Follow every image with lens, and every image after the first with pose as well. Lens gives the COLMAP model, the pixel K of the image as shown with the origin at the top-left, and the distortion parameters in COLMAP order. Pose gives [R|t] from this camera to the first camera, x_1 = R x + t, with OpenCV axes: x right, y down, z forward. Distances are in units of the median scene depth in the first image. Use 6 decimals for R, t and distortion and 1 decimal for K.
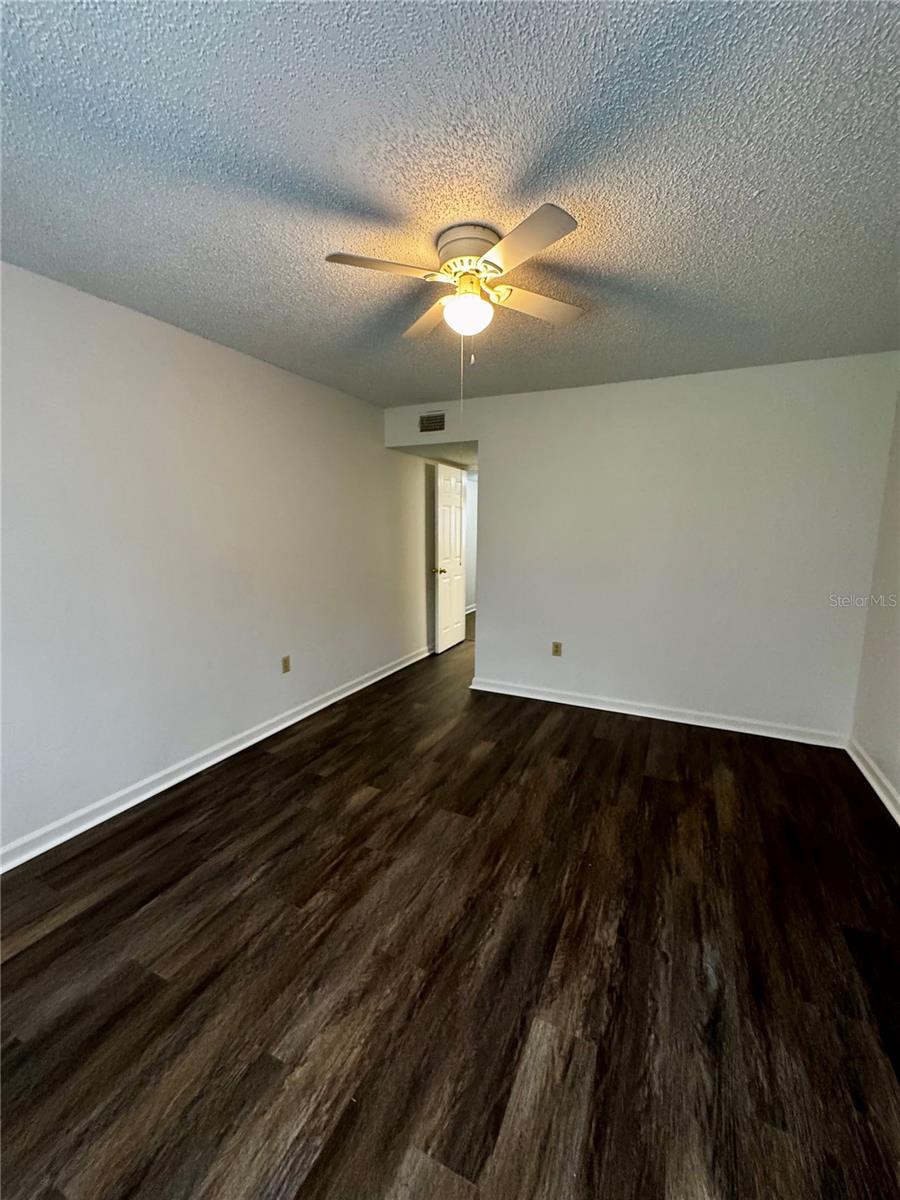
lens RADIAL K [[481.7, 0, 451.9], [0, 481.7, 599.7], [0, 0, 1]] dist [-0.002947, -0.000088]
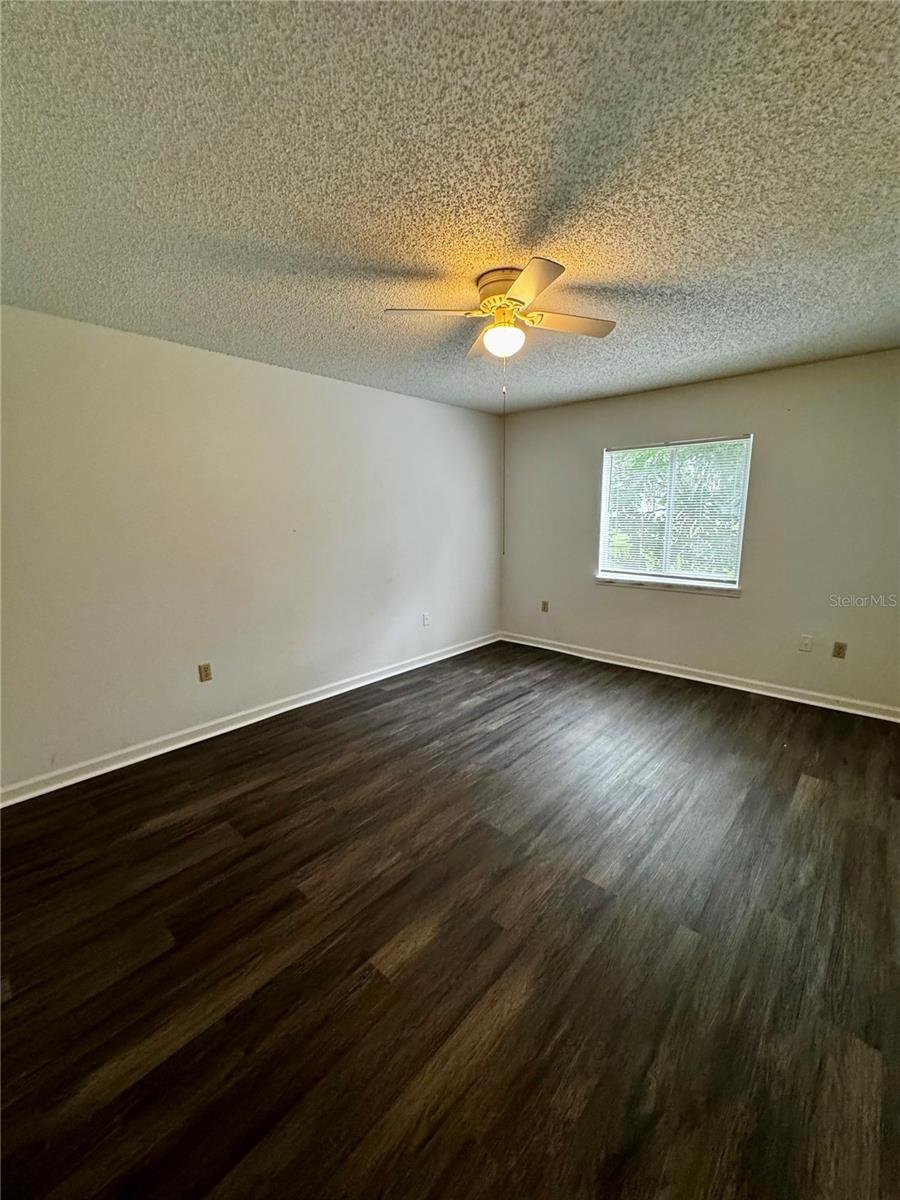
lens RADIAL K [[481.7, 0, 451.9], [0, 481.7, 599.7], [0, 0, 1]] dist [-0.002947, -0.000088]
pose [[-0.955724, -0.050768, 0.289853, -0.171665], [0.057382, 0.933943, 0.352787, -0.330211], [-0.288616, 0.353799, -0.889678, 1.848397]]
